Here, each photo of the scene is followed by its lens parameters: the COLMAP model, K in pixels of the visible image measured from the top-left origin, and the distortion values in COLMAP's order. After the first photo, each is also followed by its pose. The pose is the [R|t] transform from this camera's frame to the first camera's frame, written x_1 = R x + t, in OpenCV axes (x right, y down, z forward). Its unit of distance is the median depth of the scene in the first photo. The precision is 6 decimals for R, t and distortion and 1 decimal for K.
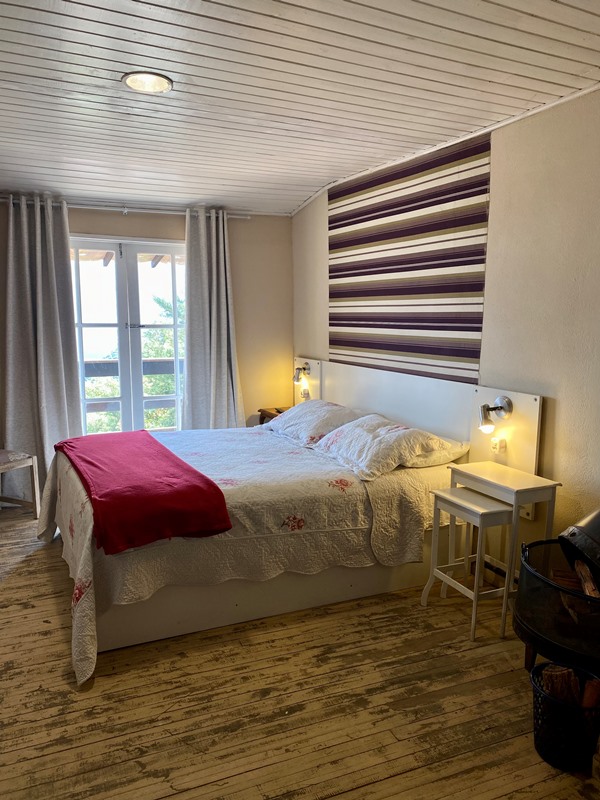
lens RADIAL K [[615.1, 0, 297.3], [0, 615.1, 398.9], [0, 0, 1]] dist [-0.035332, 0.025974]
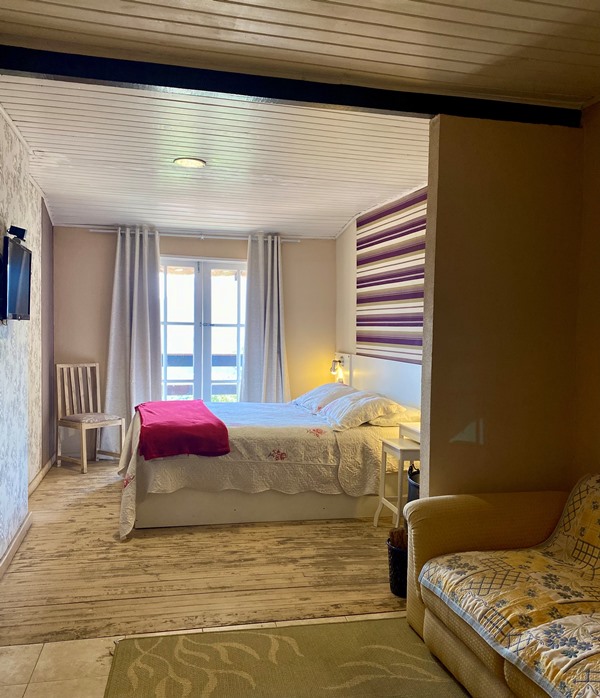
lens RADIAL K [[615.1, 0, 301.6], [0, 615.1, 348.0], [0, 0, 1]] dist [-0.020471, -0.040187]
pose [[0.984329, 0.018036, -0.175417, 0.262624], [-0.035903, 0.994417, -0.099222, 0.084255], [0.172648, 0.103965, 0.979481, -0.369934]]
